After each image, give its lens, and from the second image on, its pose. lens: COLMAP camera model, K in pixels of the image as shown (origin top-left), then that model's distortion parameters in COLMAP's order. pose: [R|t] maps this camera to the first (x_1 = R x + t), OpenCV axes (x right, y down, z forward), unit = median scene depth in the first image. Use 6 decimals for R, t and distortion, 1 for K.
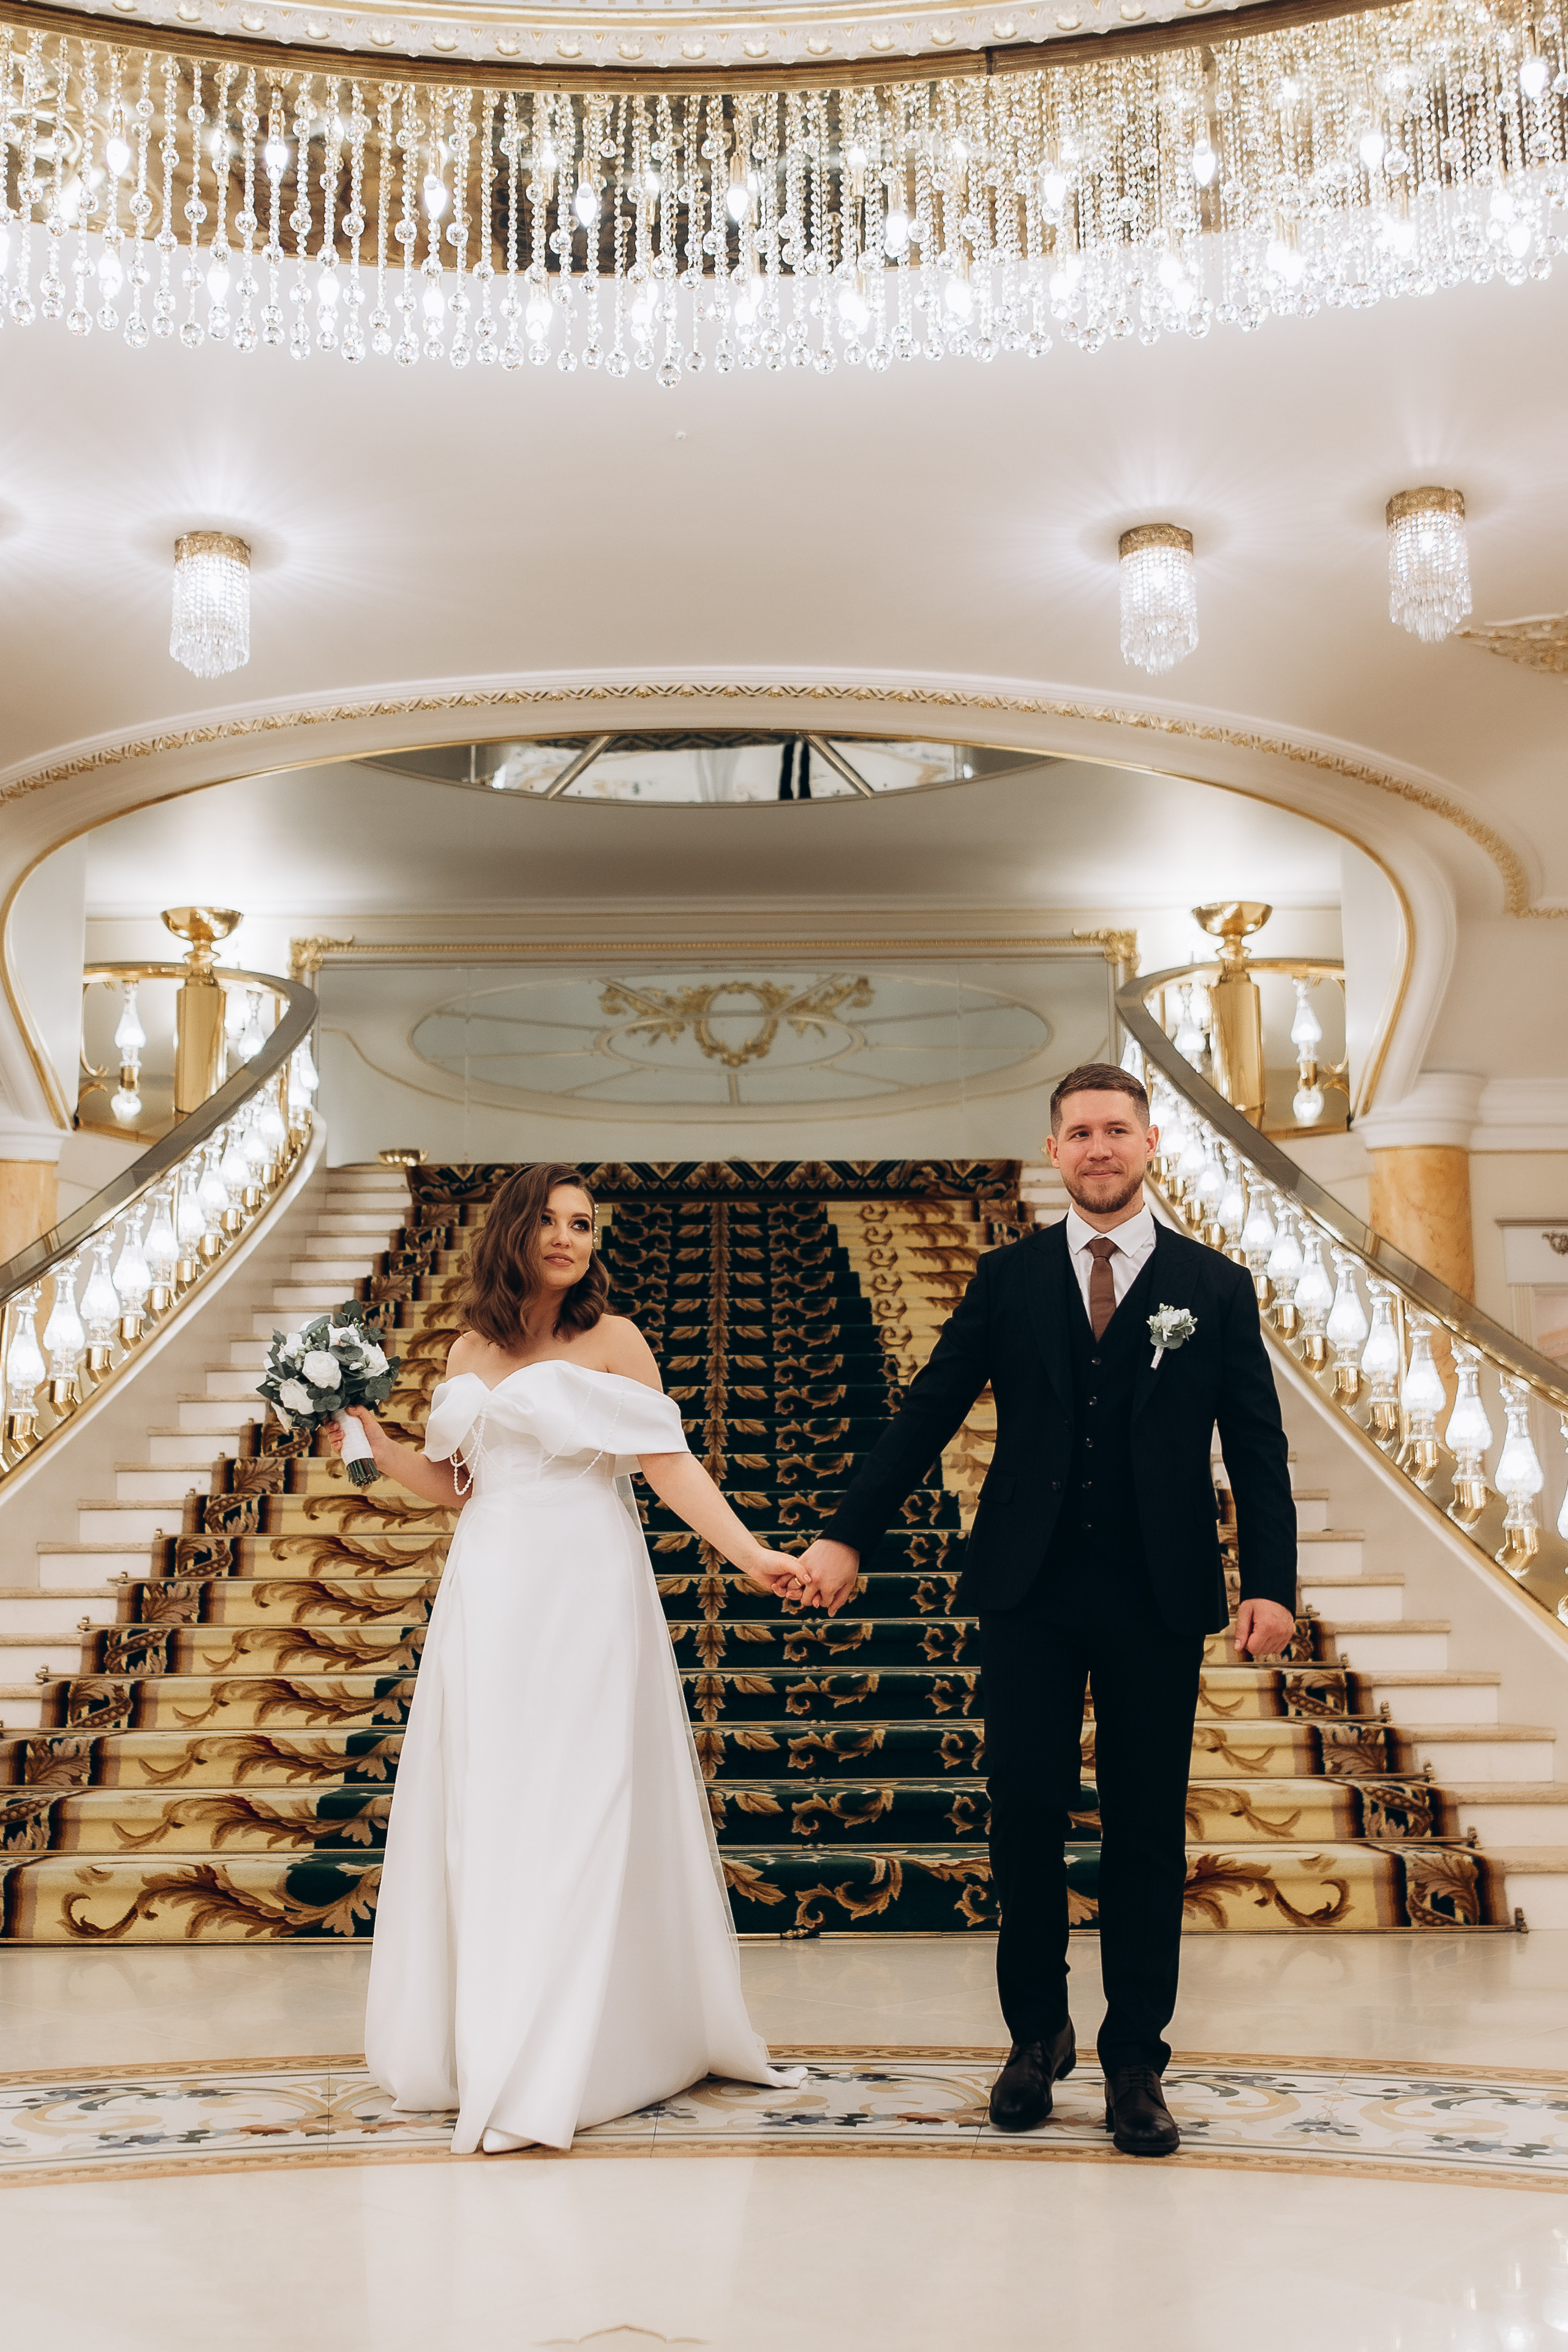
lens RADIAL K [[2490.7, 0, 765.3], [0, 2490.7, 1179.6], [0, 0, 1]] dist [0.002533, 0.010395]
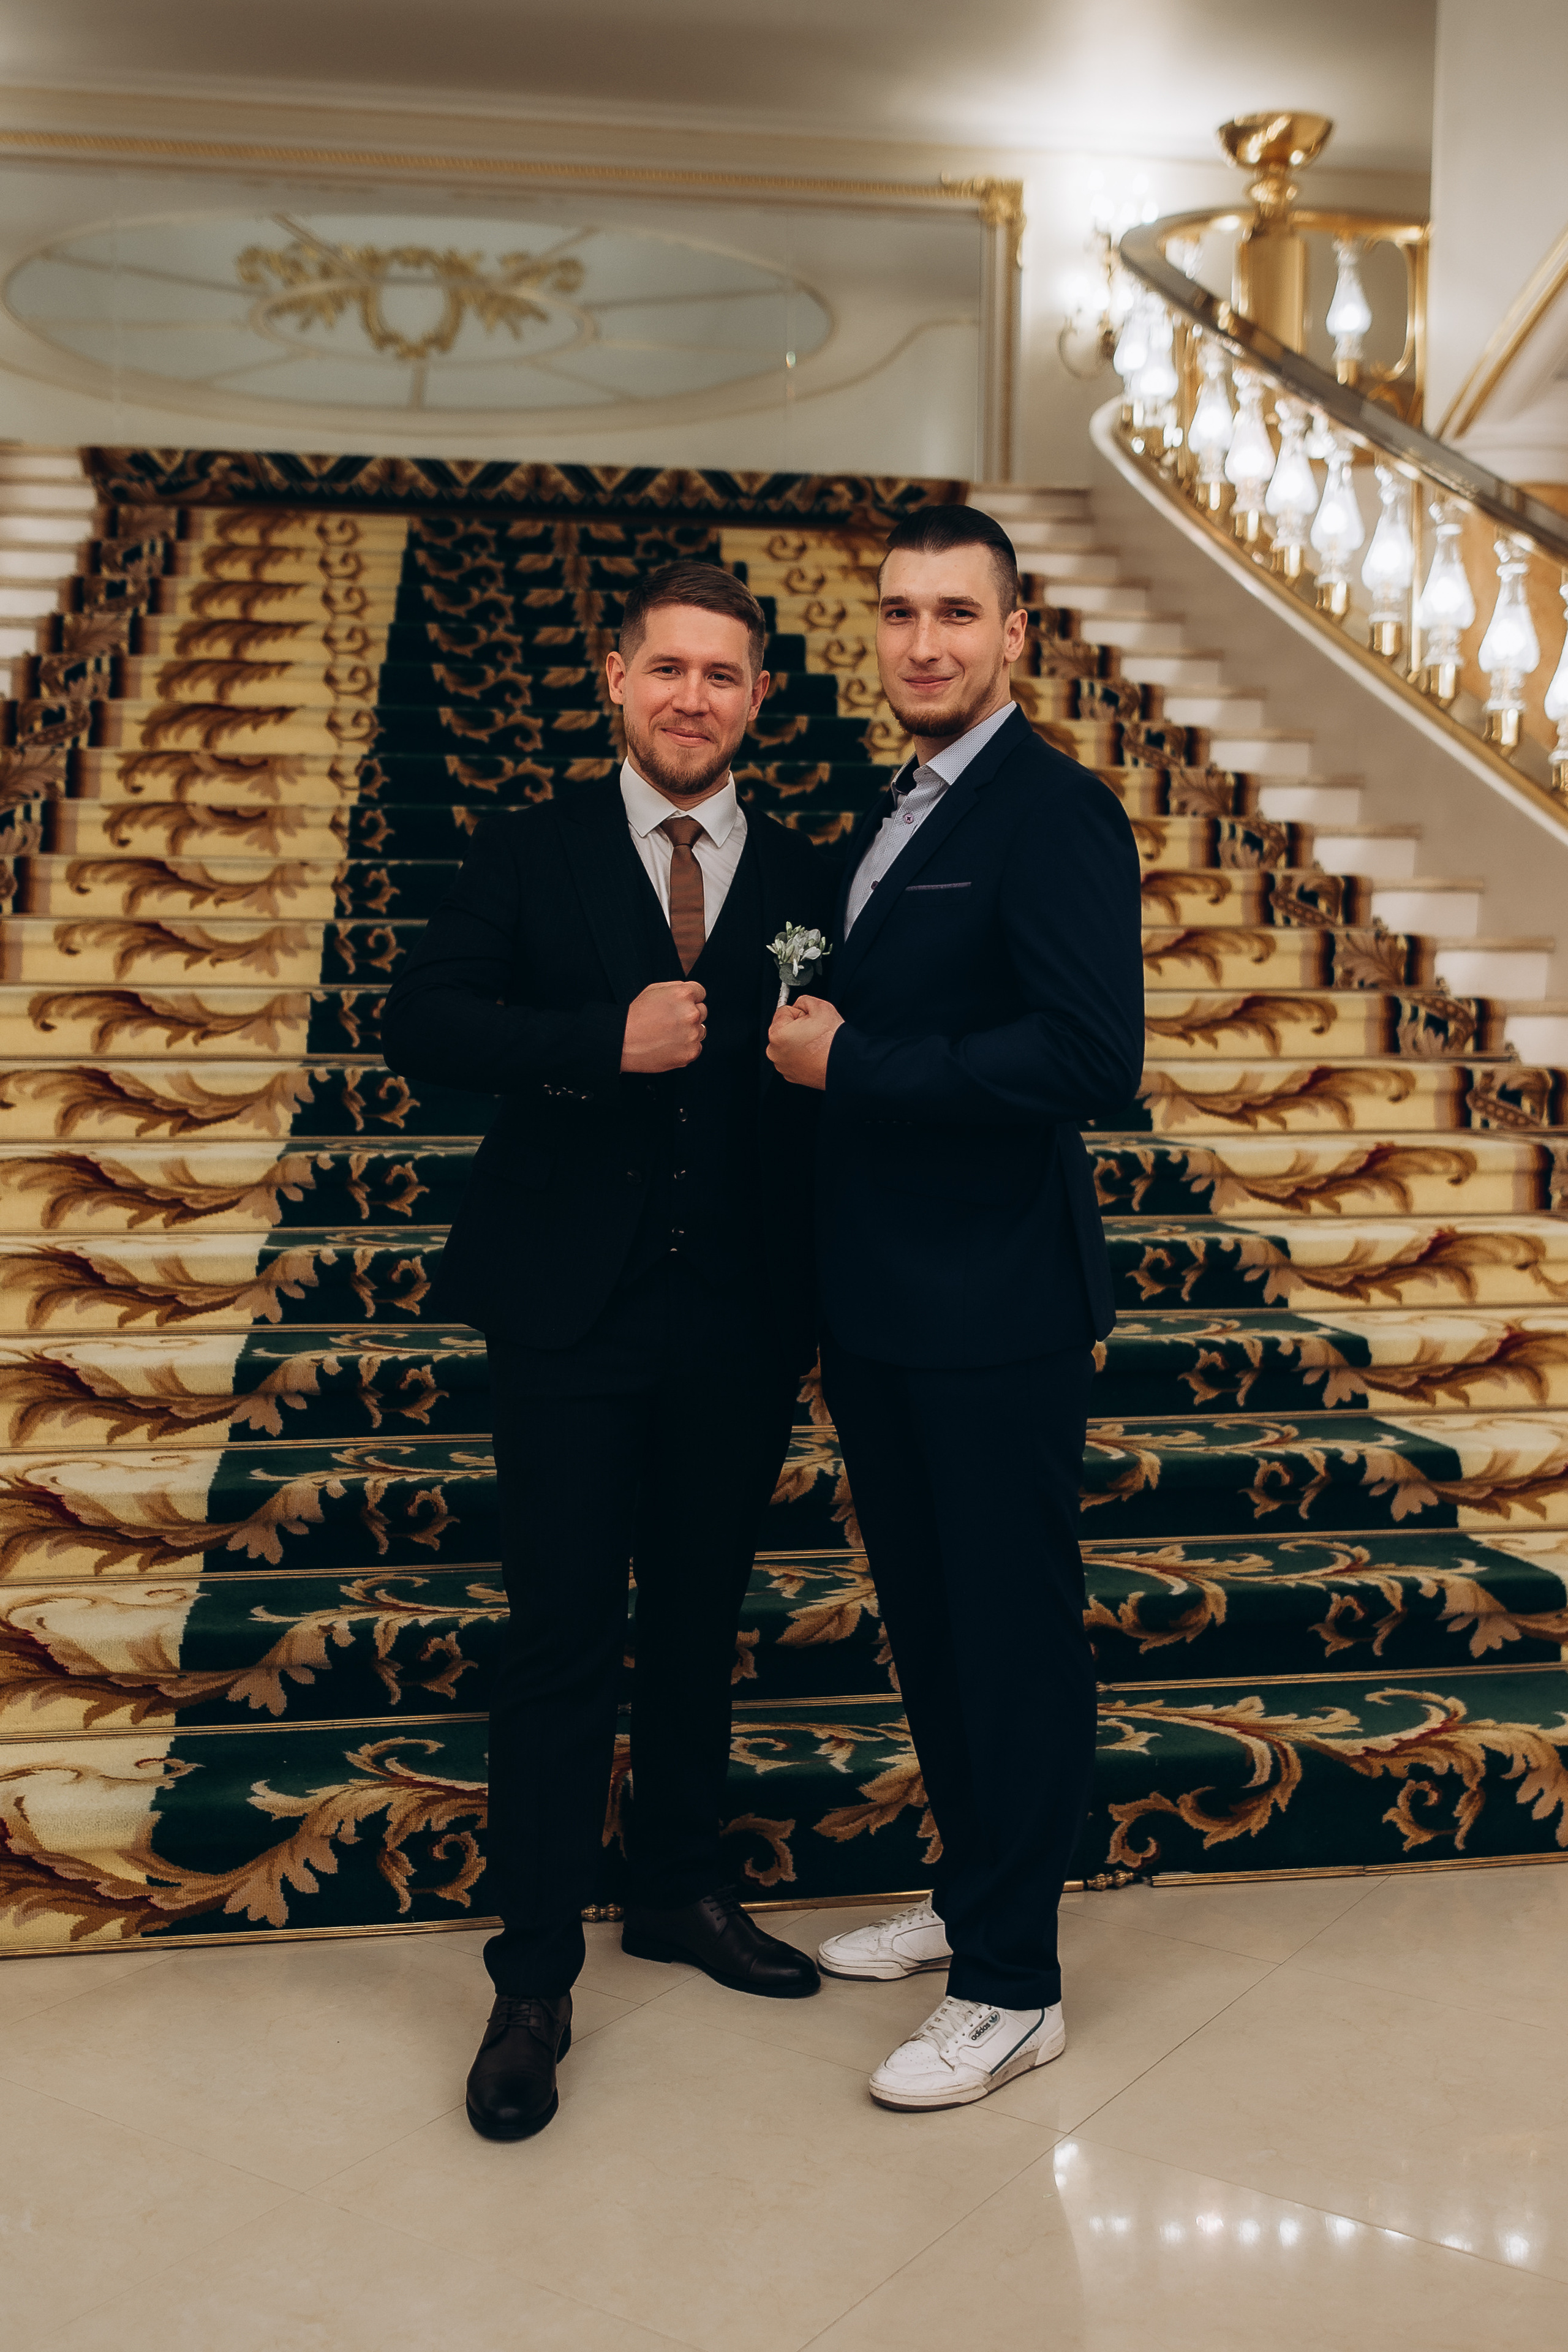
lens RADIAL K [[2556.4, 0, 770.3], [0, 2556.4, 1119.9], [0, 0, 1]] dist [0.003529, 0.004643]
pose [[0.983977, 0.003256, 0.178264, -0.118151], [-0.043667, 0.973784, 0.223243, 0.013215], [-0.172863, -0.227450, 0.958324, 0.374385]]
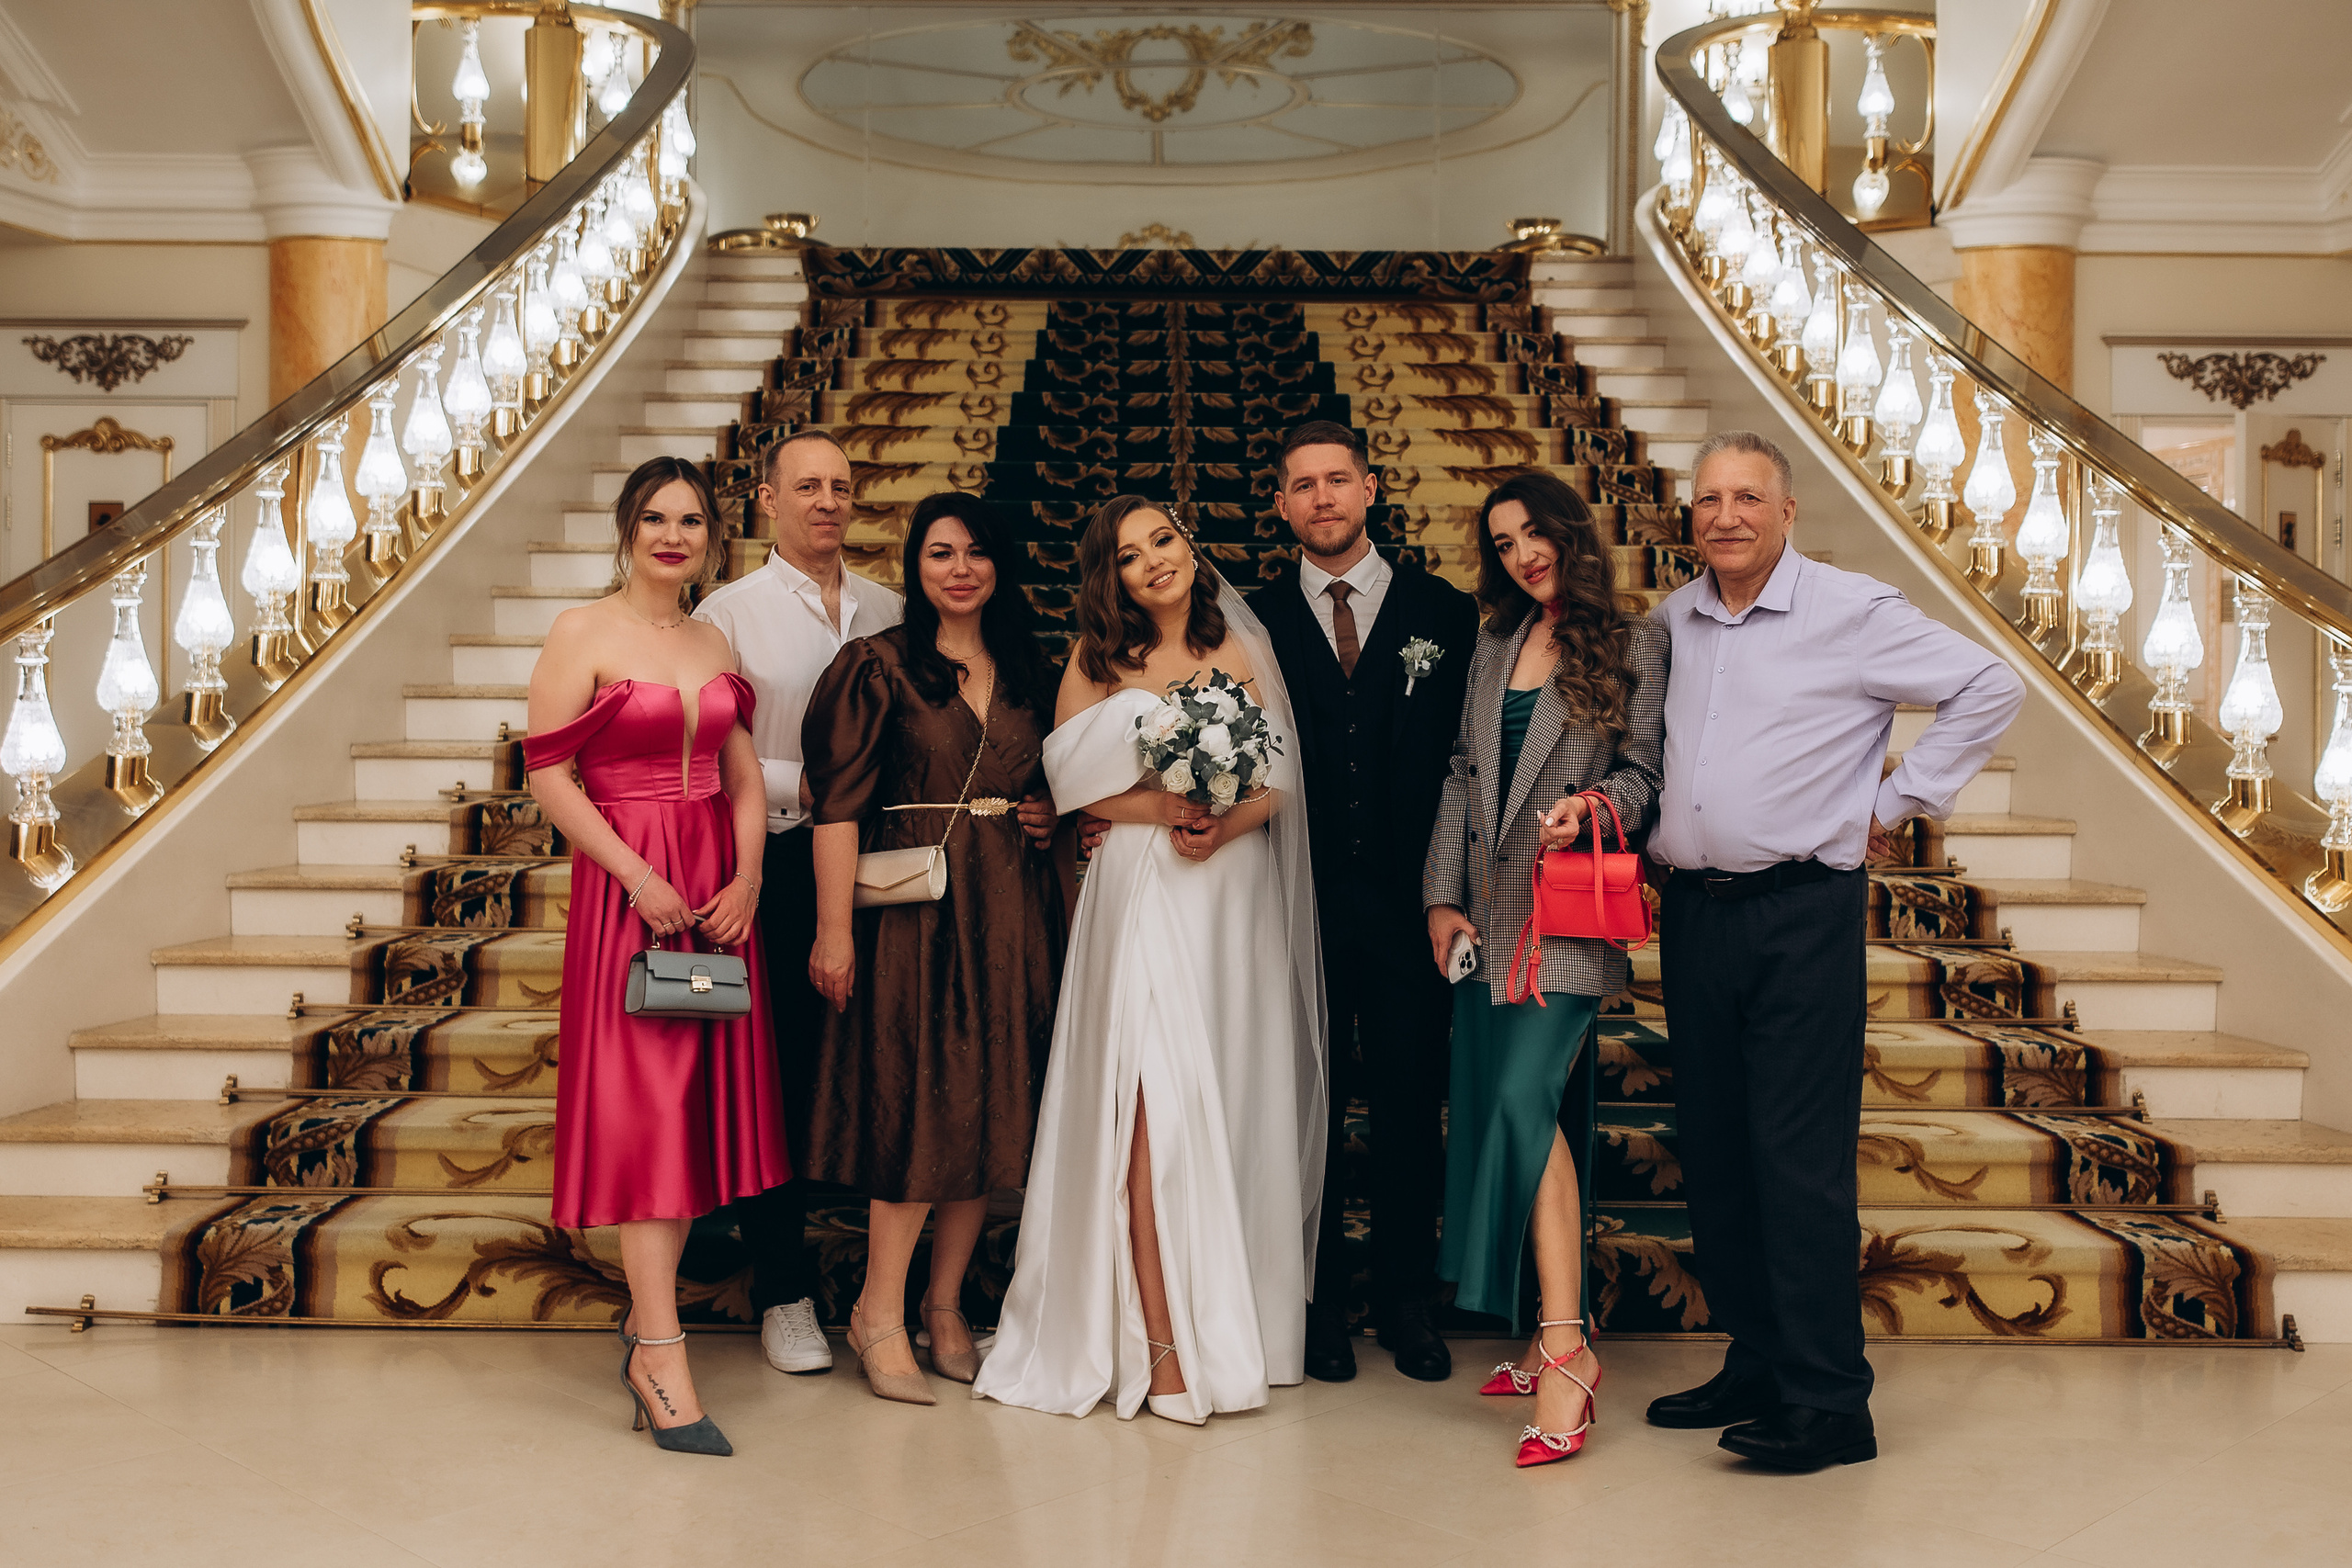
lens RADIAL K [[2501.7, 0, 1125.8], [0, 2501.7, 629.3], [0, 0, 1]] dist [0.006851, -0.003061]
pose [[0.999825, 0.016855, -0.008071, -0.035499], [-0.015352, 0.987078, 0.159504, -0.021630], [0.010656, -0.159352, 0.987164, 0.203826]]
